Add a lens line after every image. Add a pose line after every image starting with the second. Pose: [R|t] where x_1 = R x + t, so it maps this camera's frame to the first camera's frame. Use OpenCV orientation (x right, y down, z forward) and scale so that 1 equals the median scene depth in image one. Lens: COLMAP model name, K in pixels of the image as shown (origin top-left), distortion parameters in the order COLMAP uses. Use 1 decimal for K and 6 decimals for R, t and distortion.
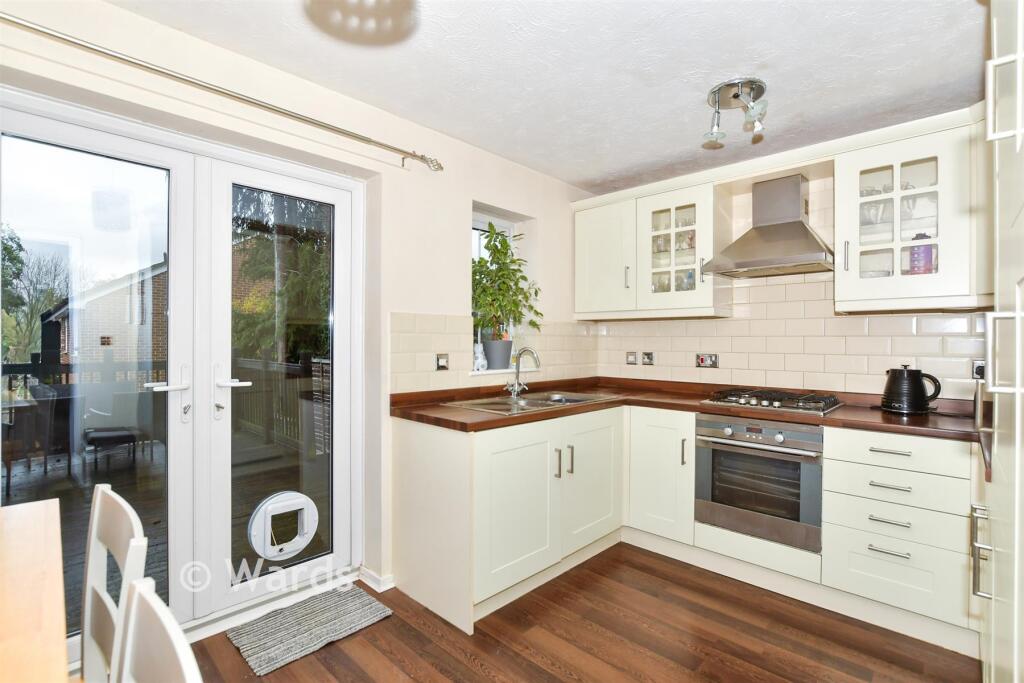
lens RADIAL K [[477.4, 0, 511.3], [0, 477.4, 339.9], [0, 0, 1]] dist [-0.018413, 0.000501]
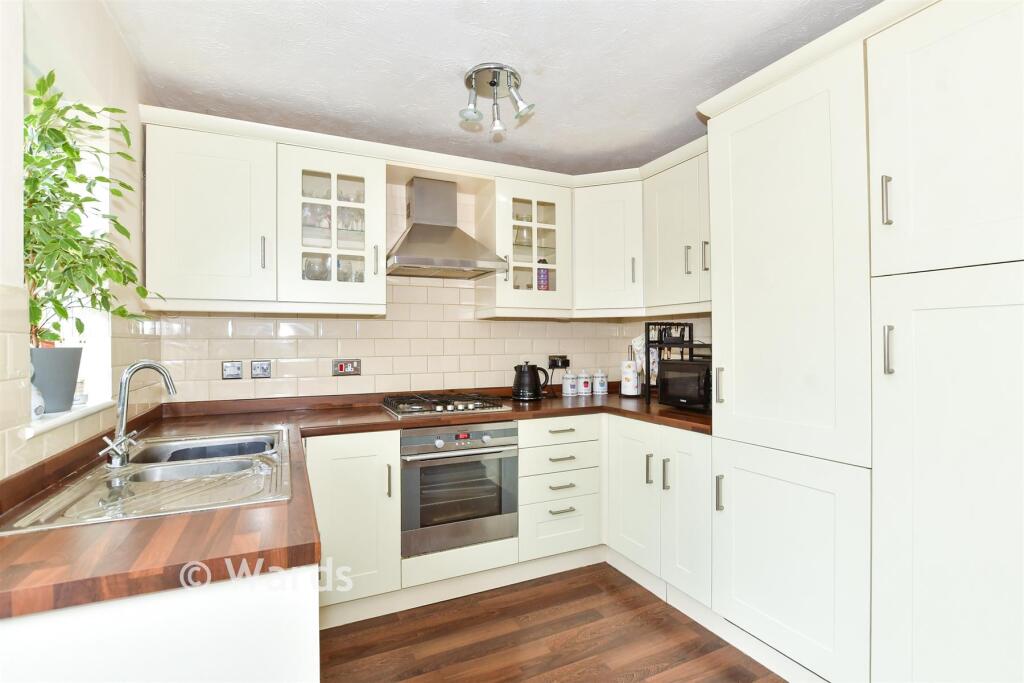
lens RADIAL K [[477.4, 0, 511.5], [0, 477.4, 340.3], [0, 0, 1]] dist [-0.018413, 0.000501]
pose [[0.353805, -0.002579, 0.935316, -0.346113], [0.006297, 0.999980, 0.000375, -0.003958], [-0.935298, 0.005757, 0.353814, 0.546269]]
